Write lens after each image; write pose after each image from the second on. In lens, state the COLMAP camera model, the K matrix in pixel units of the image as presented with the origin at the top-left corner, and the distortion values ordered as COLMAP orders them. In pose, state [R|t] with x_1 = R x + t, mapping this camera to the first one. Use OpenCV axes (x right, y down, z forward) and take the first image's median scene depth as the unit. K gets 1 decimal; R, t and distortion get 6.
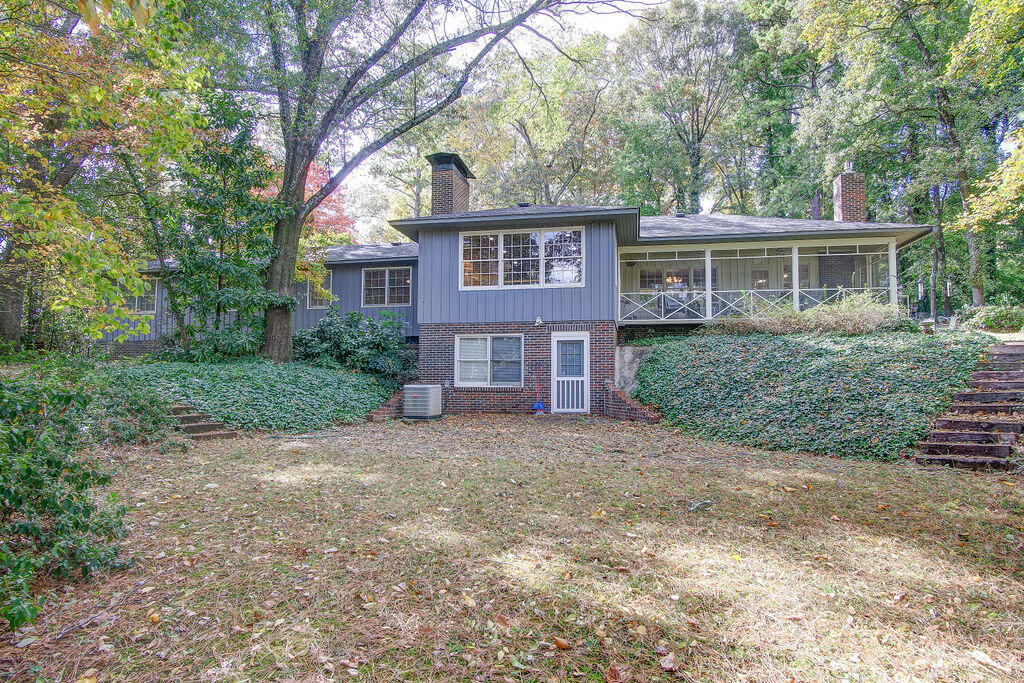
lens RADIAL K [[547.4, 0, 512.0], [0, 547.4, 341.5], [0, 0, 1]] dist [-0.020153, 0.000110]
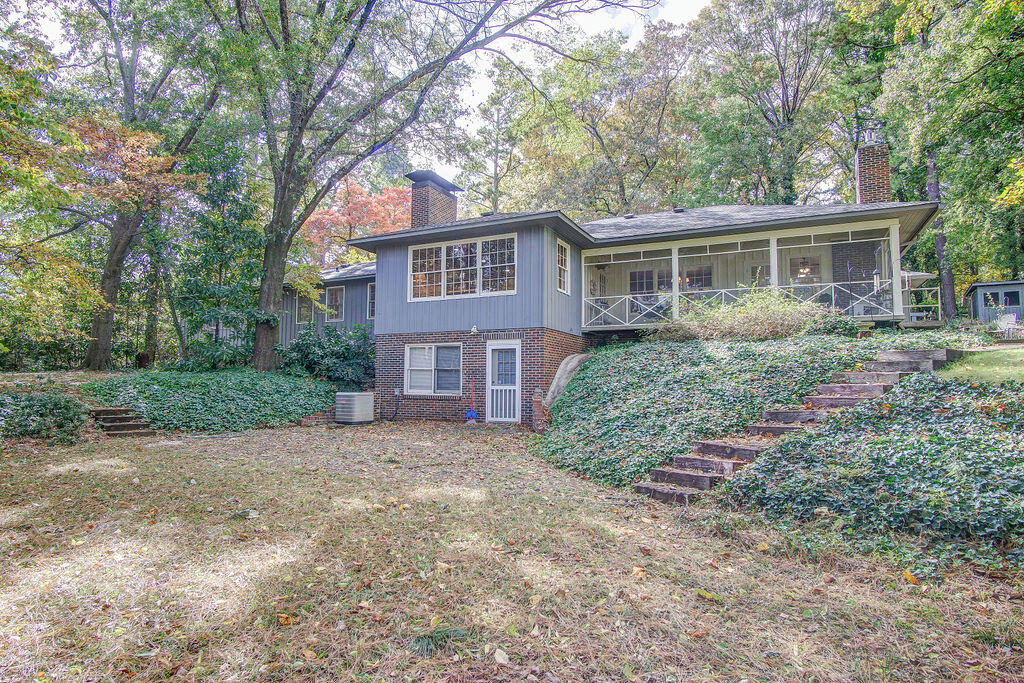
lens RADIAL K [[547.4, 0, 512.0], [0, 547.4, 341.5], [0, 0, 1]] dist [-0.020153, 0.000110]
pose [[0.962571, -0.015540, -0.270585, 0.378585], [0.012751, 0.999846, -0.012063, -0.002993], [0.270731, 0.008161, 0.962620, 0.049458]]
